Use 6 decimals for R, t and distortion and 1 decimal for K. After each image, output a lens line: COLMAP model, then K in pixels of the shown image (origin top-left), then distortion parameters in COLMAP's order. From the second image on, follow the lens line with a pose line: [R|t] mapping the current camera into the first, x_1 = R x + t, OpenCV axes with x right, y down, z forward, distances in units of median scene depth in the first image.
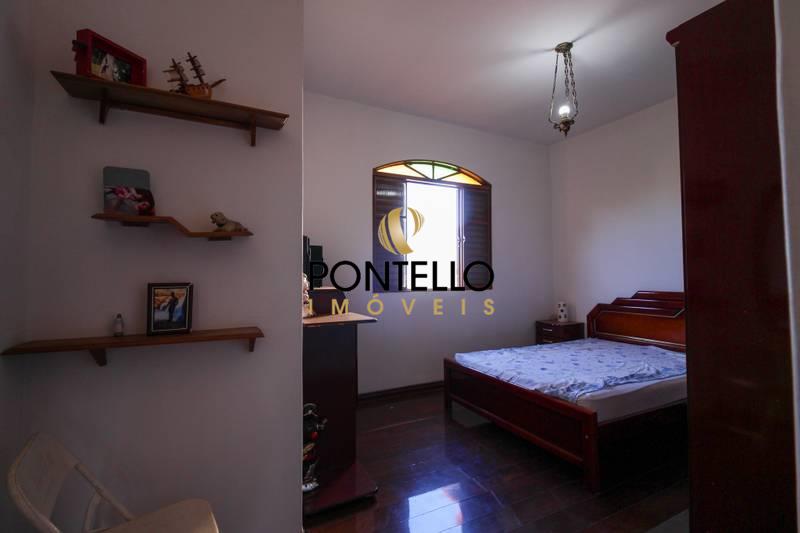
lens RADIAL K [[374.5, 0, 397.7], [0, 374.5, 265.0], [0, 0, 1]] dist [0.014153, -0.000942]
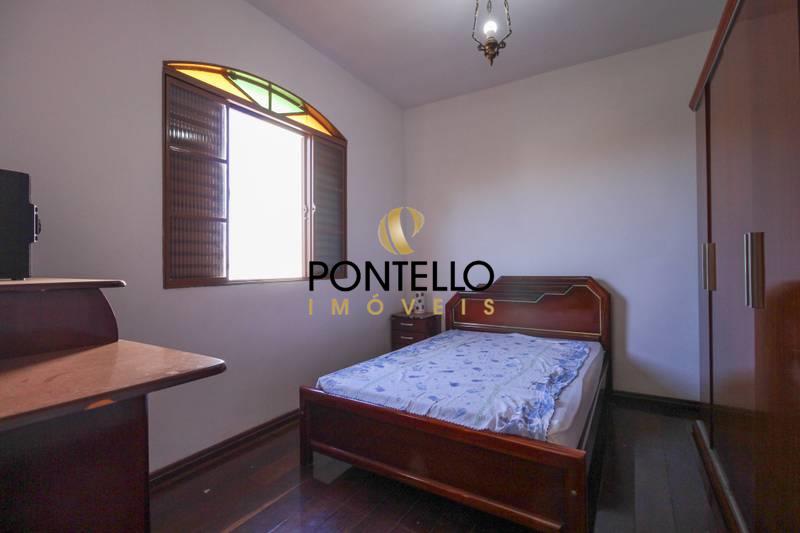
lens RADIAL K [[374.5, 0, 407.9], [0, 374.5, 262.3], [0, 0, 1]] dist [0.014153, -0.000942]
pose [[0.845328, 0.001130, 0.534246, -0.057041], [-0.010222, 0.999849, 0.014060, 0.023680], [-0.534149, -0.017347, 0.845212, 0.331892]]
